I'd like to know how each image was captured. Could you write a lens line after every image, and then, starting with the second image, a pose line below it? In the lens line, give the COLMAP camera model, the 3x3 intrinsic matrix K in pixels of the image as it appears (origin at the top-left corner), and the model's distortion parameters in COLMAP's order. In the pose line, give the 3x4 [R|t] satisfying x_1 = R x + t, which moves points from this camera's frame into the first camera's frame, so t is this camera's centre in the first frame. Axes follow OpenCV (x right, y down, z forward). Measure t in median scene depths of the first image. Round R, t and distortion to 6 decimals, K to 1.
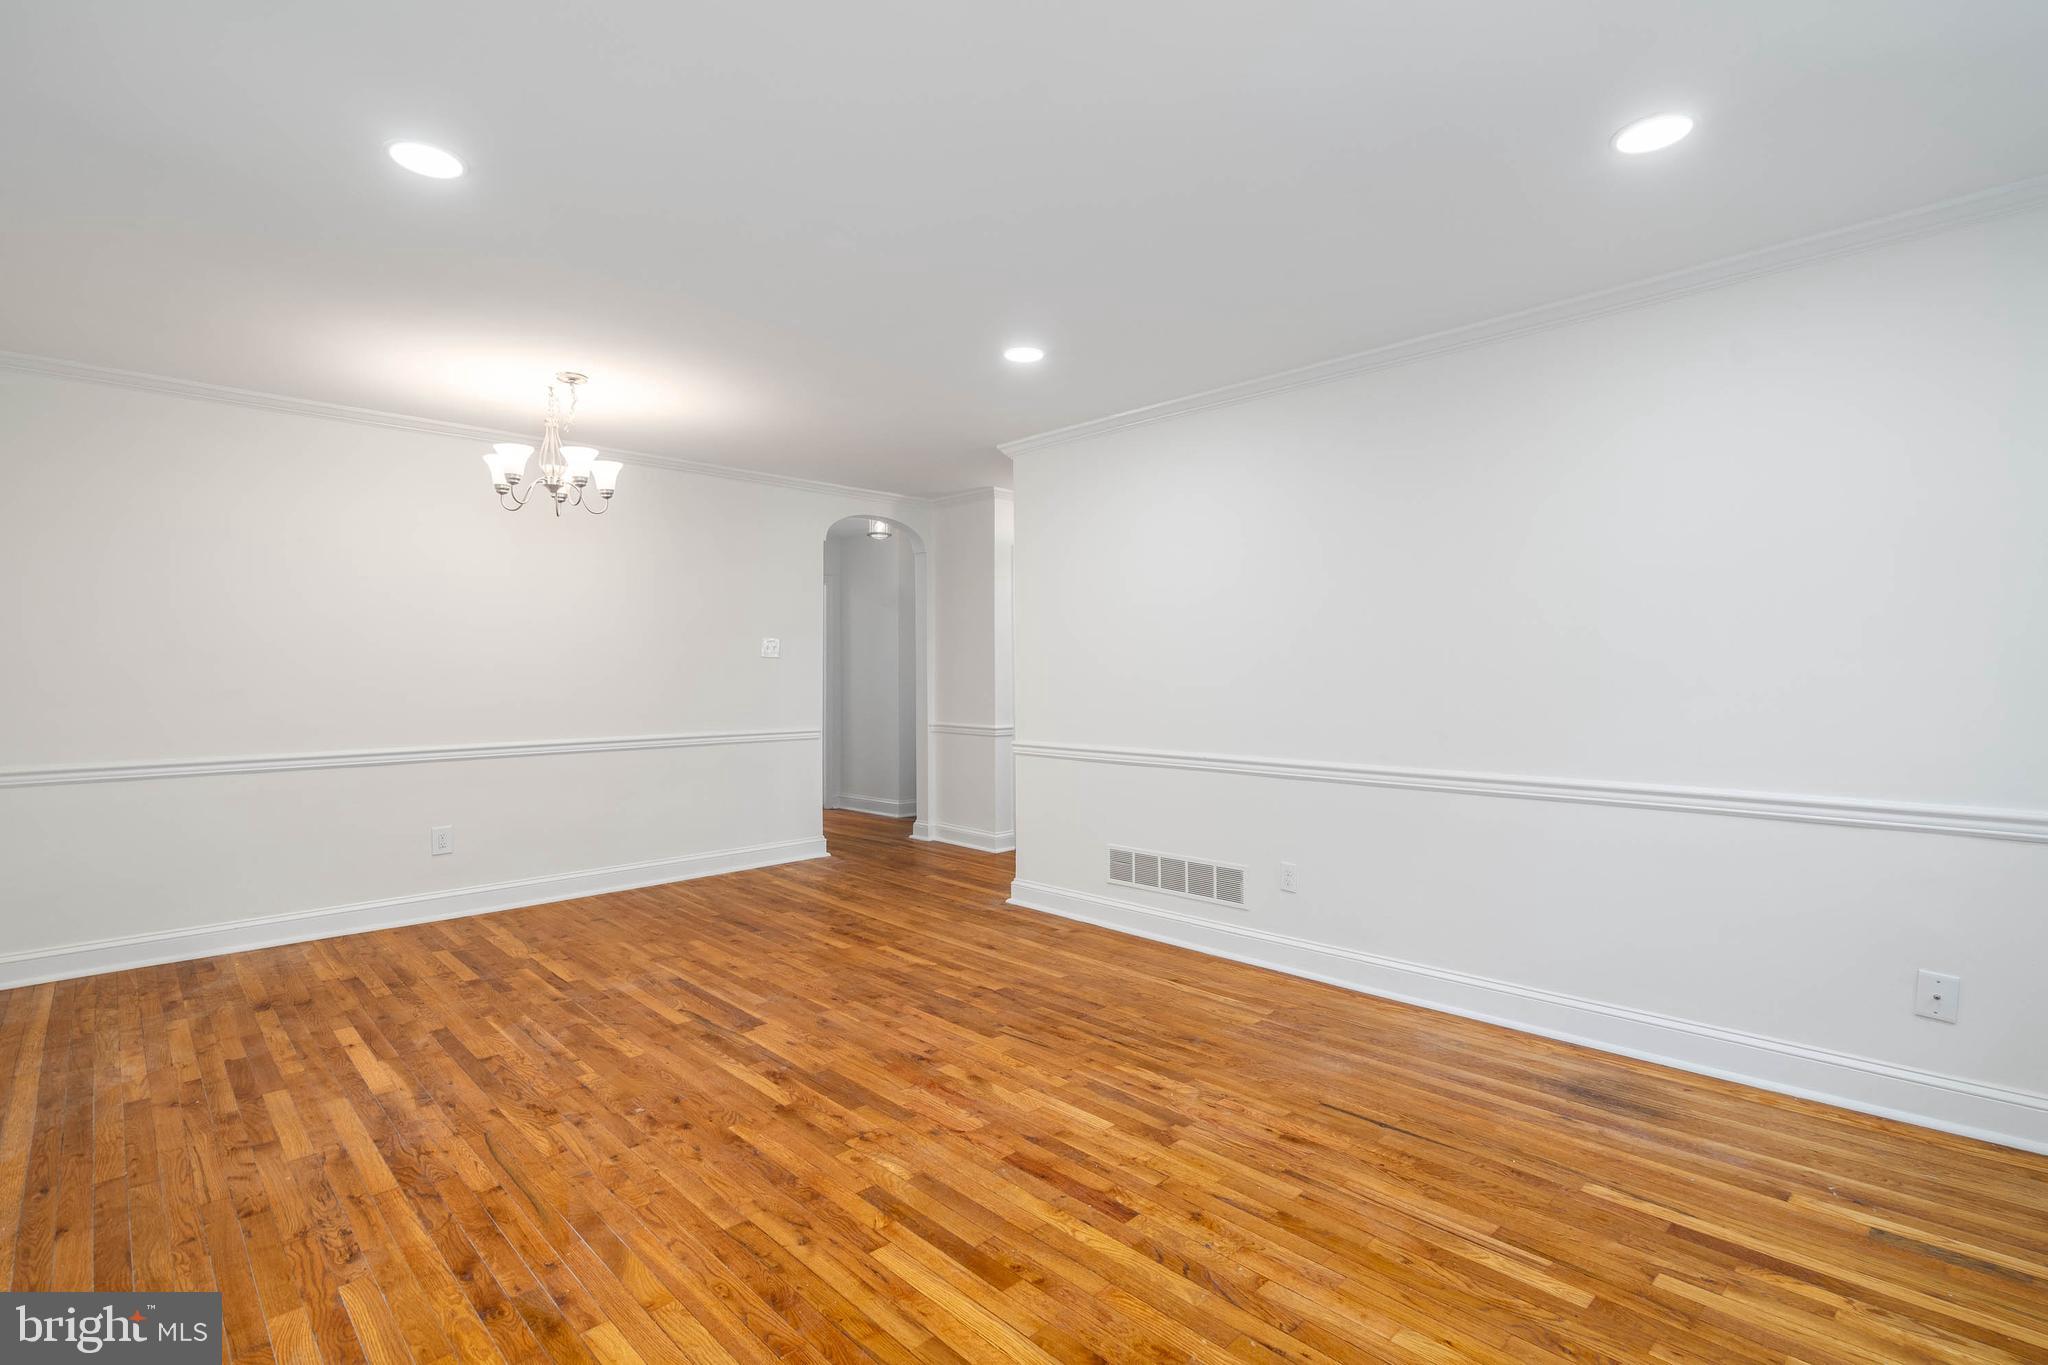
lens RADIAL K [[959.1, 0, 1031.7], [0, 959.1, 671.3], [0, 0, 1]] dist [-0.002049, 0.000946]
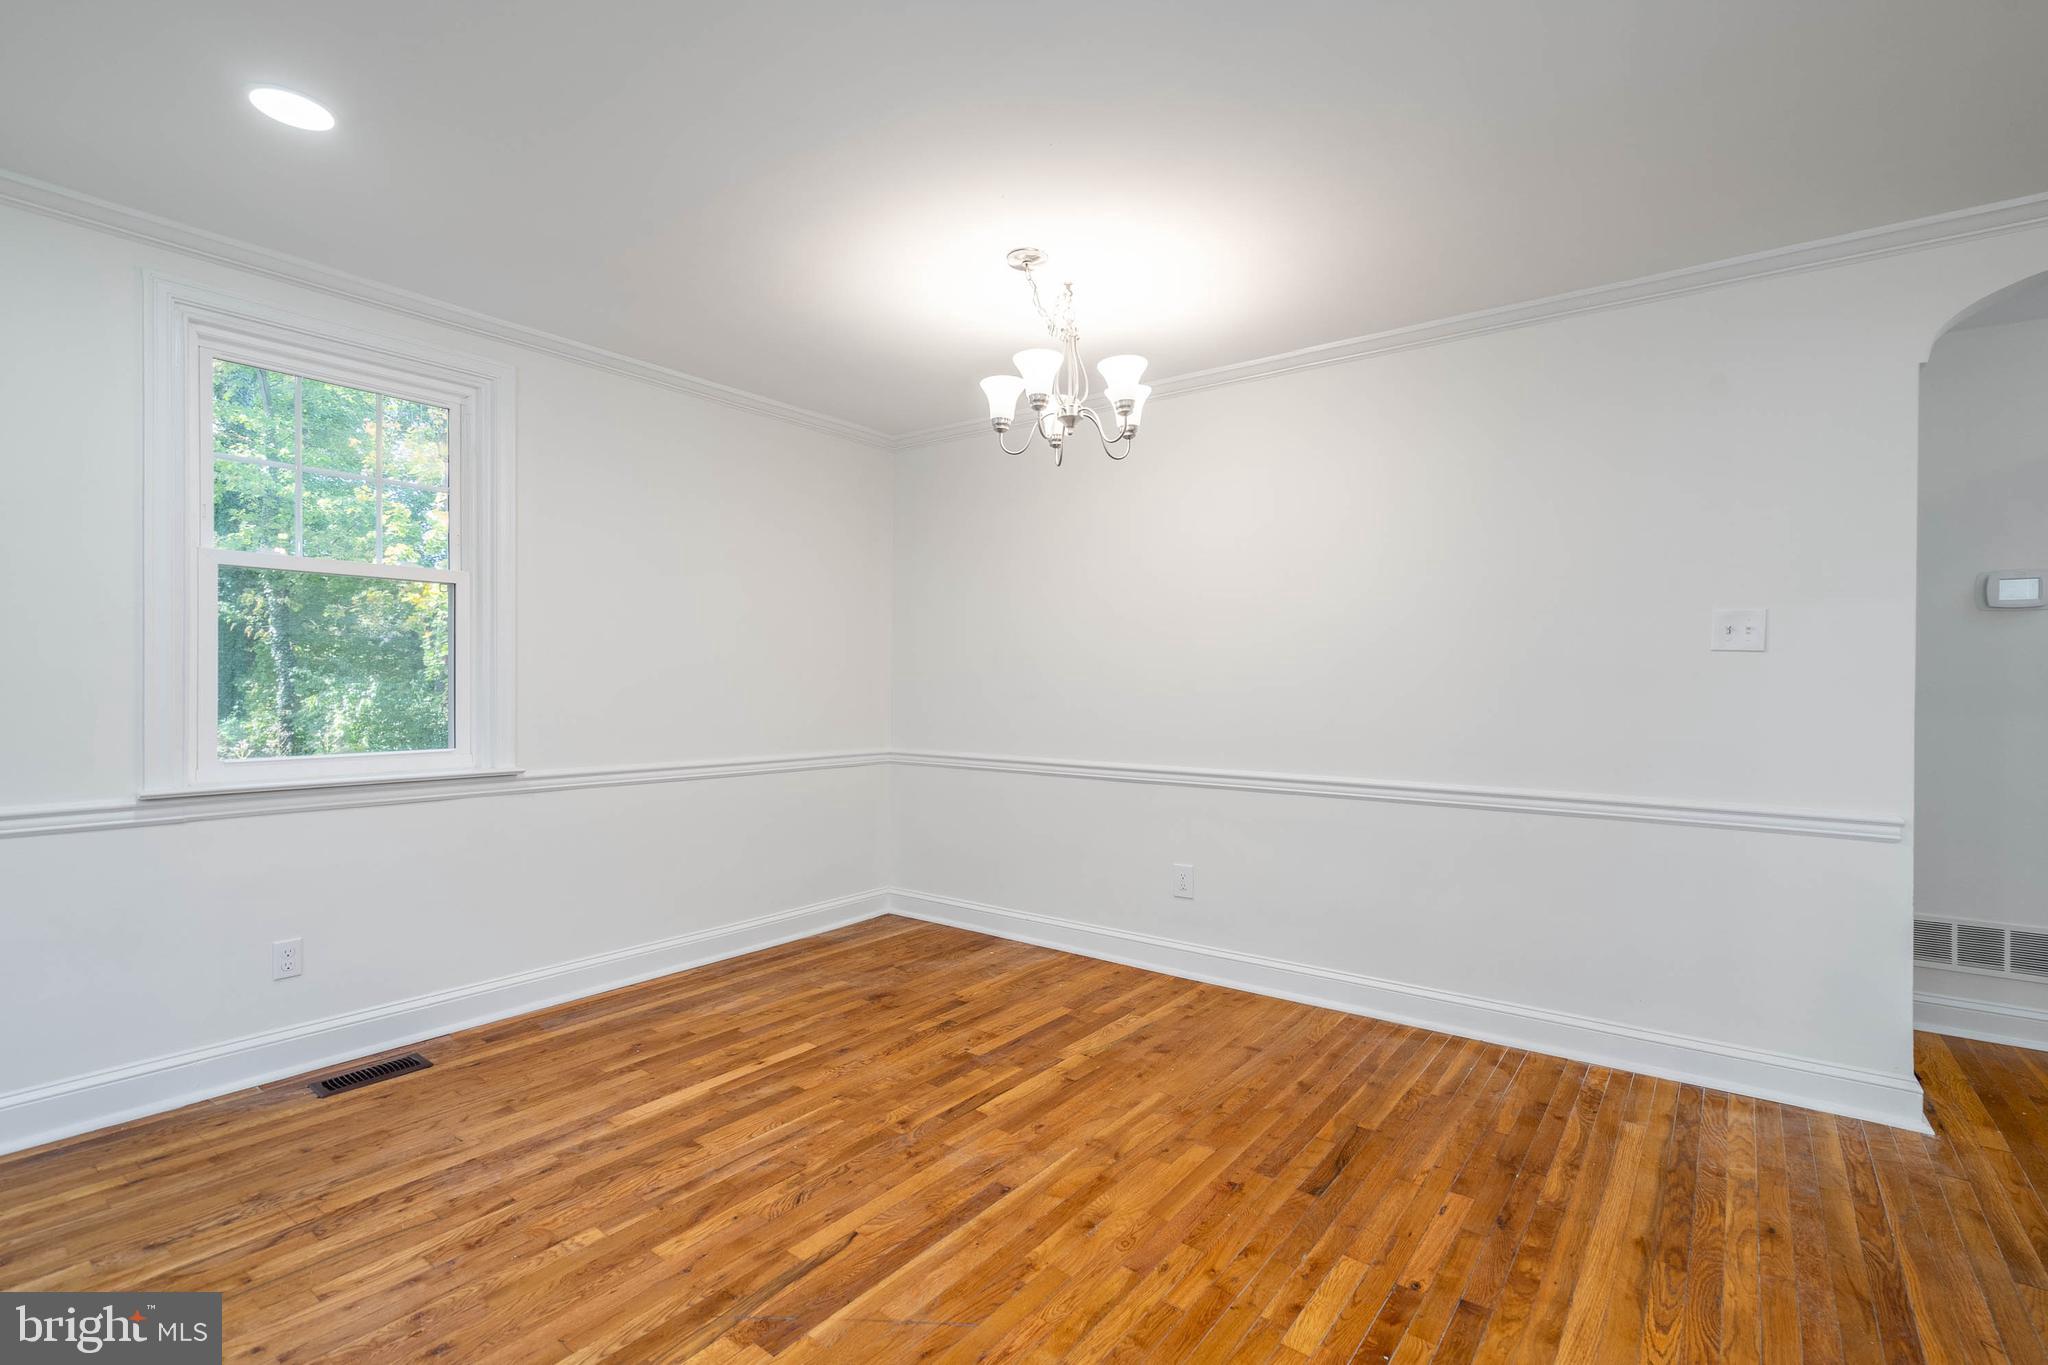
lens RADIAL K [[932.6, 0, 1021.4], [0, 932.6, 688.2], [0, 0, 1]] dist [-0.000928, 0.000178]
pose [[0.139142, 0.007982, -0.990240, 0.251556], [-0.005666, 0.999958, 0.007265, 0.006011], [0.990256, 0.004600, 0.139182, 1.135962]]
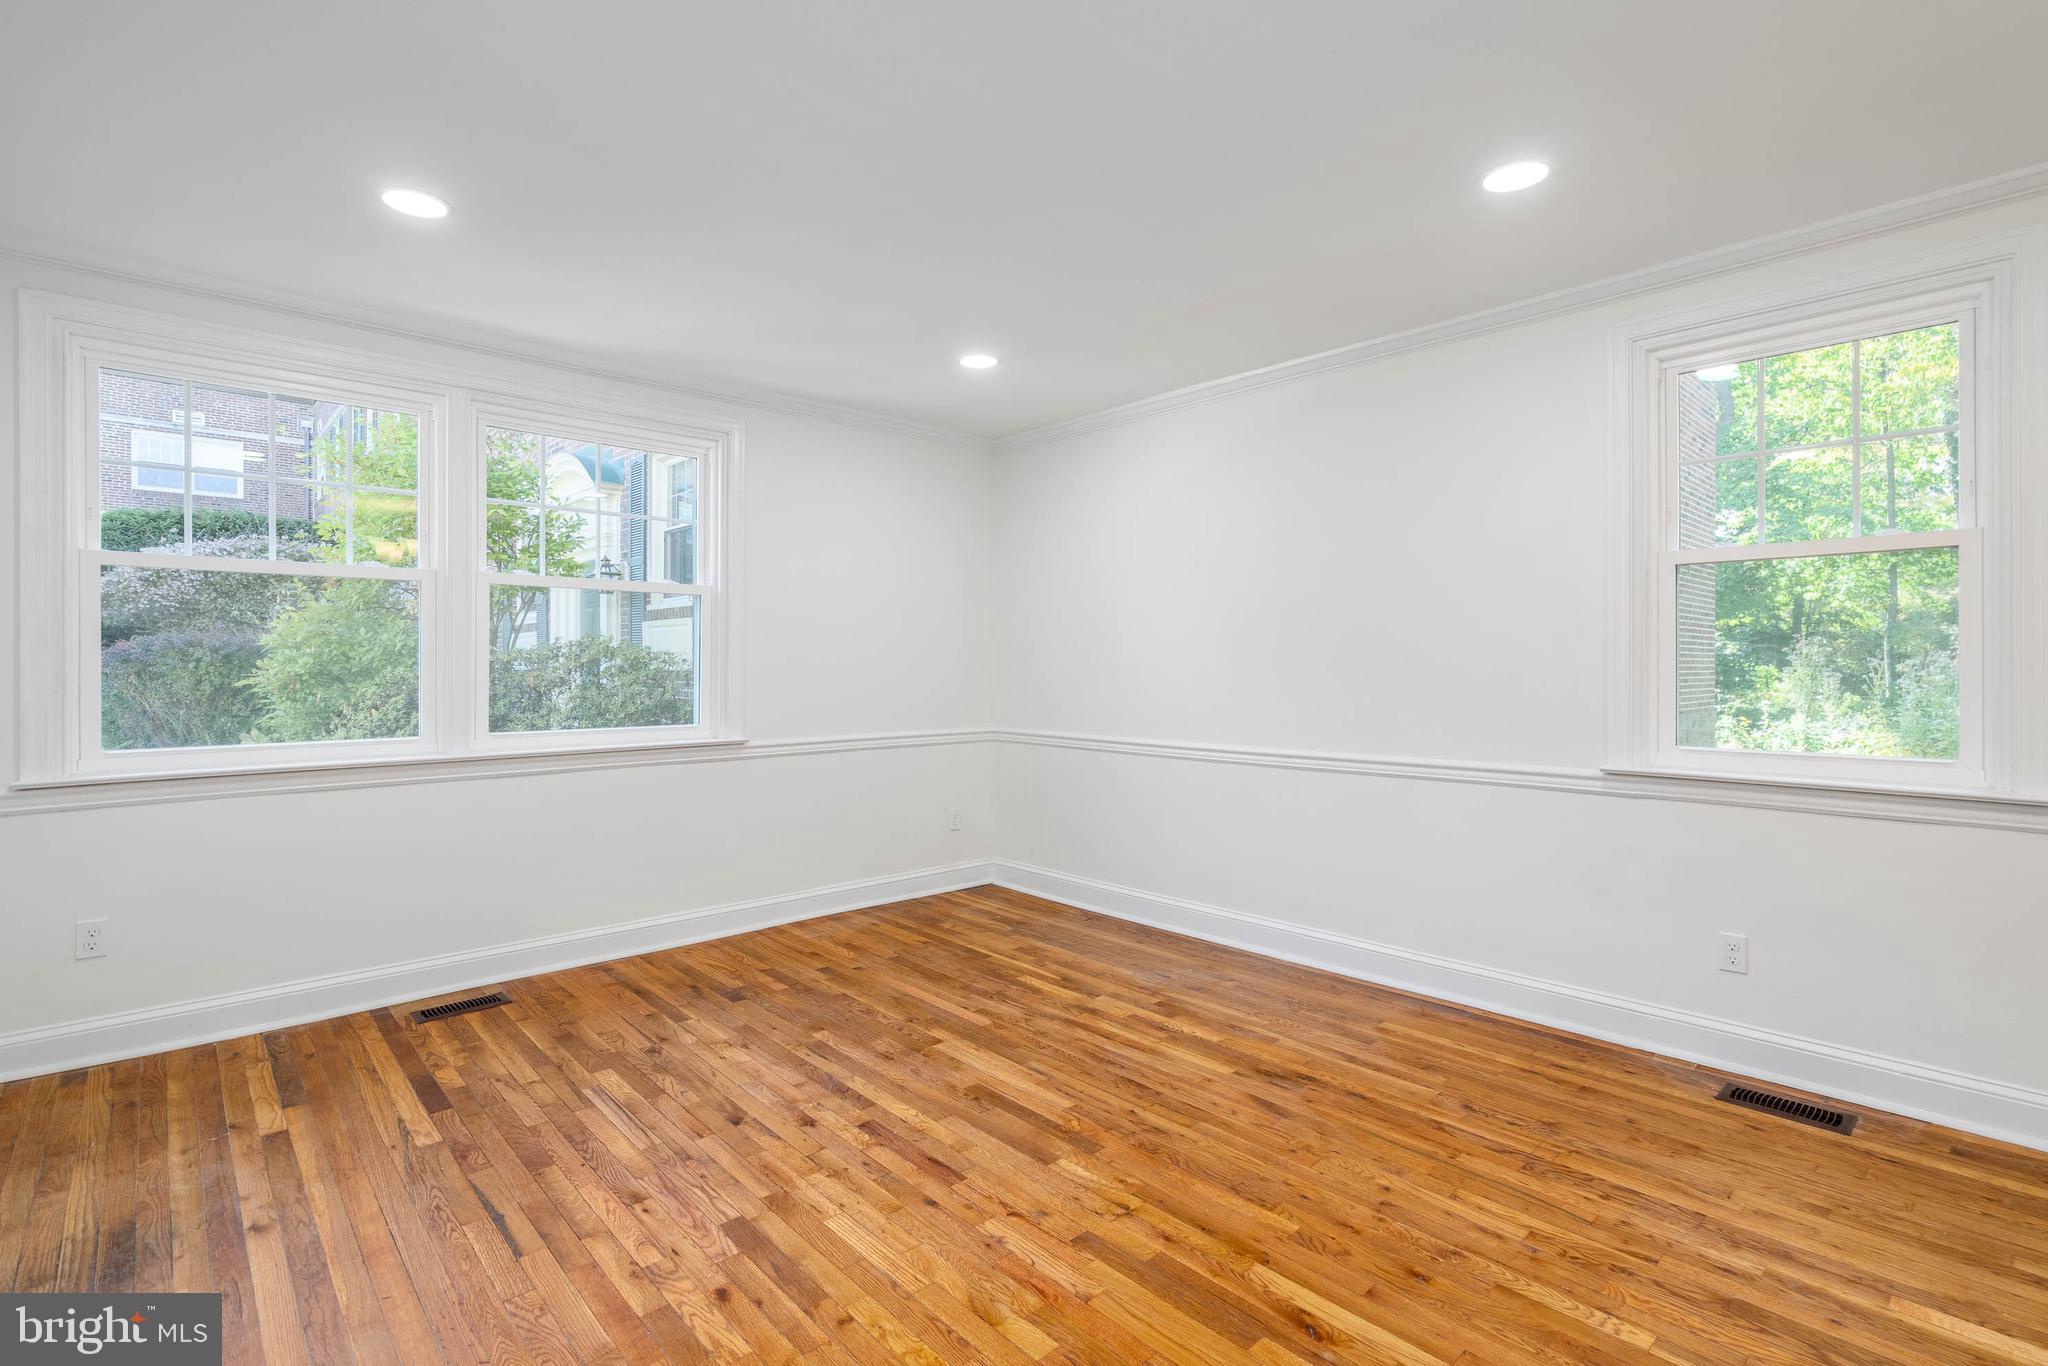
lens RADIAL K [[959.1, 0, 1031.7], [0, 959.1, 671.8], [0, 0, 1]] dist [-0.002049, 0.000946]
pose [[-0.999635, 0.002480, 0.026896, -0.093677], [0.002606, 0.999986, 0.004658, 0.003212], [-0.026884, 0.004726, -0.999627, 1.496817]]
